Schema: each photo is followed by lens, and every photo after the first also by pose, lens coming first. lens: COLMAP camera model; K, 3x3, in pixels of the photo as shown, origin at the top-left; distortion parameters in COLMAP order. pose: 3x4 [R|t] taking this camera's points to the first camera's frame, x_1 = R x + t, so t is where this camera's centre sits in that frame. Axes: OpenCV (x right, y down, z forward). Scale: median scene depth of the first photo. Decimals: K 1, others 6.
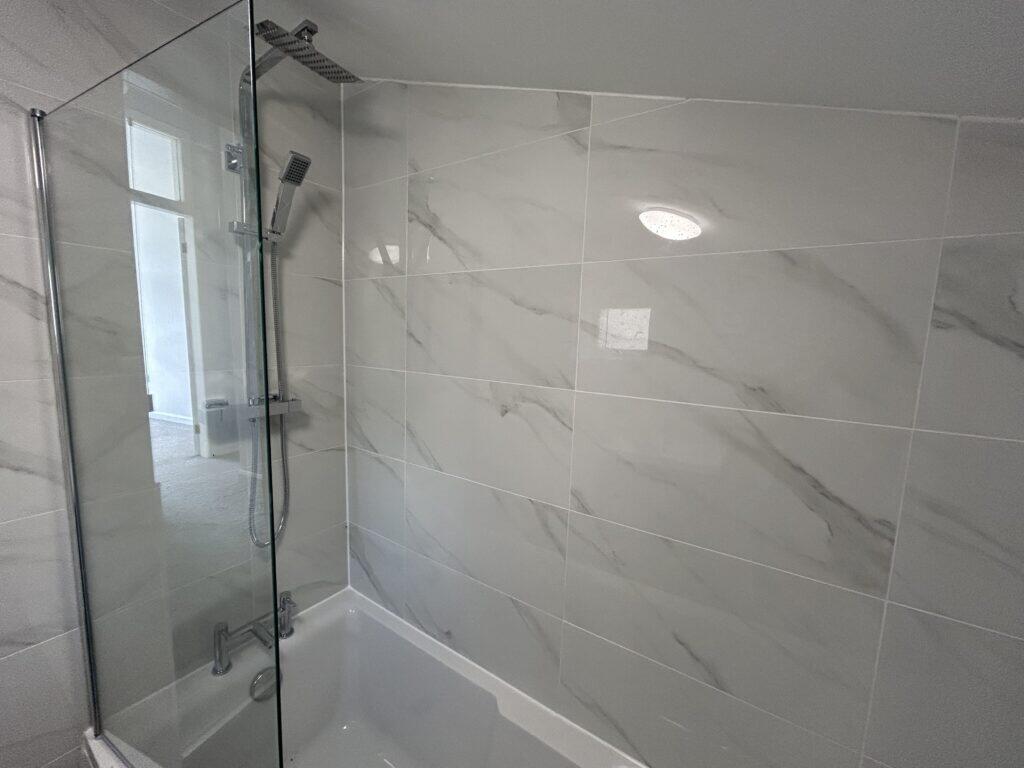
lens RADIAL K [[417.0, 0, 509.9], [0, 417.0, 383.3], [0, 0, 1]] dist [0.003293, 0.000649]
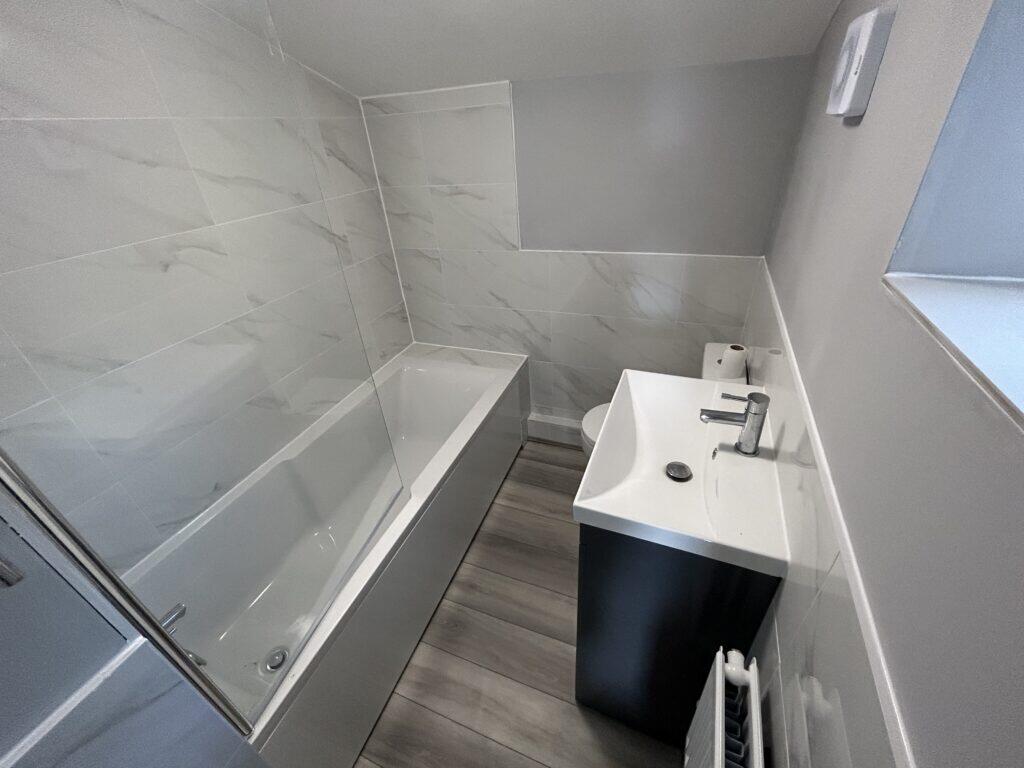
lens RADIAL K [[417.0, 0, 509.9], [0, 417.0, 383.3], [0, 0, 1]] dist [0.003293, 0.000649]
pose [[-0.236487, -0.518409, 0.821782, -1.448687], [0.180968, 0.807473, 0.561460, -0.156933], [-0.954633, 0.281495, -0.097141, 0.348060]]
